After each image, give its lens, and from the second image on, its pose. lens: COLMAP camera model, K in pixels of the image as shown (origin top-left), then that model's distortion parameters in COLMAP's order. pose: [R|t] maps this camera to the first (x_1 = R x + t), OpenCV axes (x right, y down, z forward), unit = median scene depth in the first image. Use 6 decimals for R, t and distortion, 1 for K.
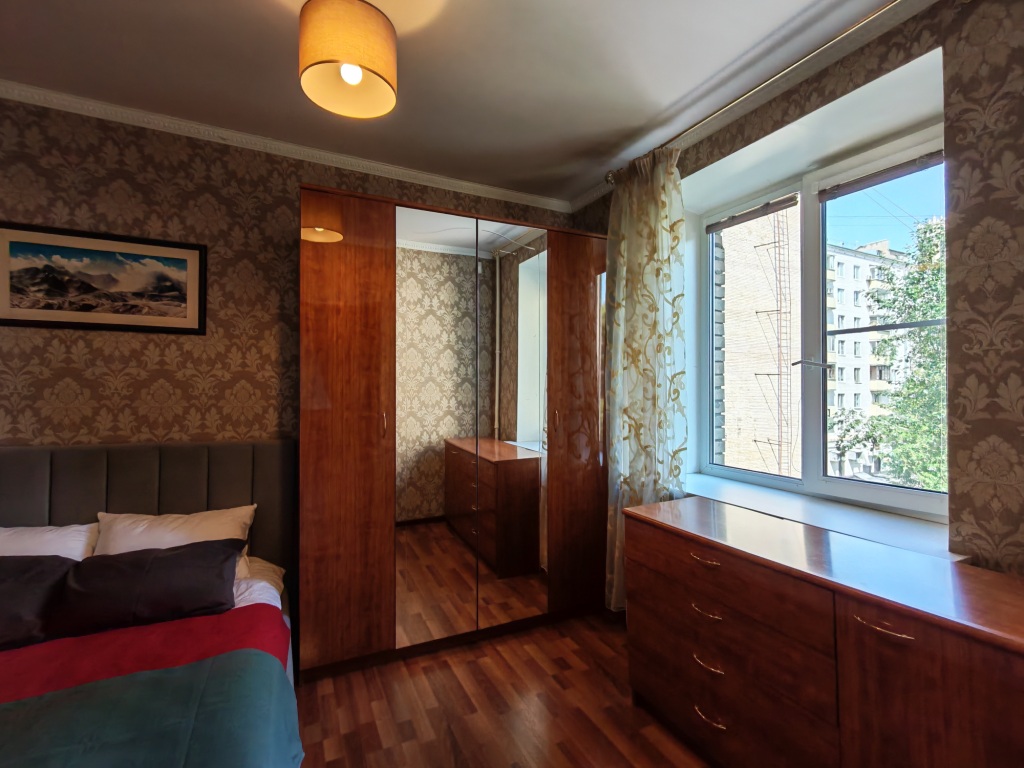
lens RADIAL K [[470.3, 0, 511.9], [0, 470.3, 380.2], [0, 0, 1]] dist [0.001399, 0.001886]
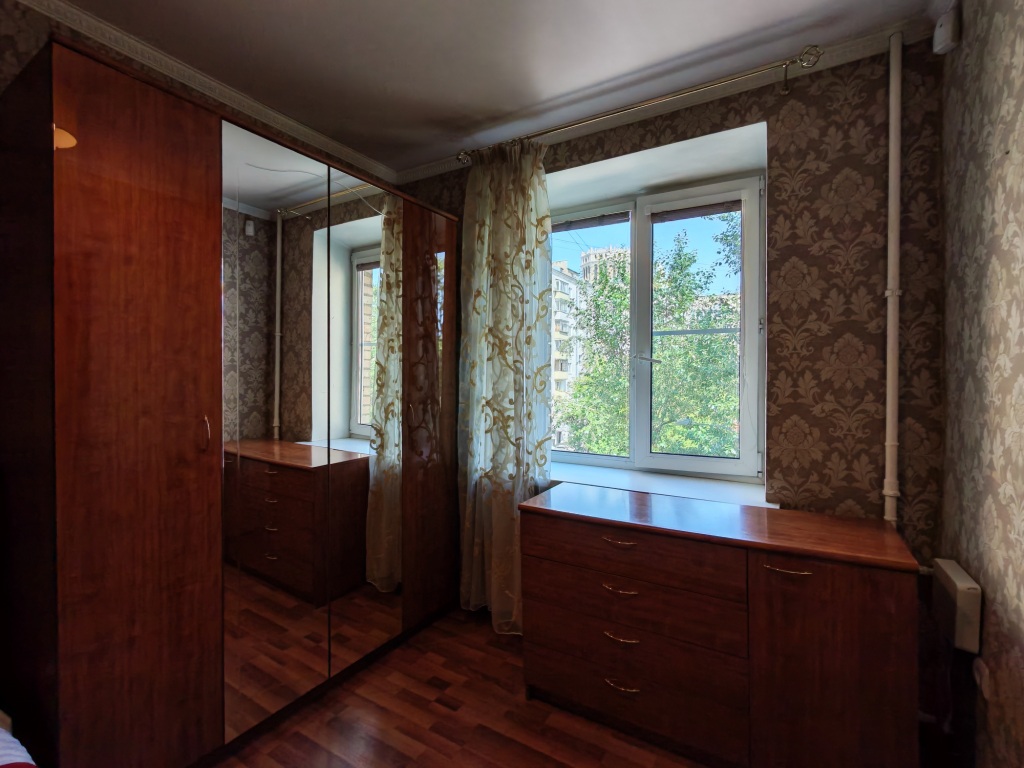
lens RADIAL K [[468.4, 0, 511.1], [0, 468.4, 379.8], [0, 0, 1]] dist [-0.002145, 0.000026]
pose [[0.842458, -0.001632, 0.538759, -0.253983], [-0.010664, 0.999749, 0.019703, -0.002432], [-0.538656, -0.022345, 0.842229, 0.172213]]
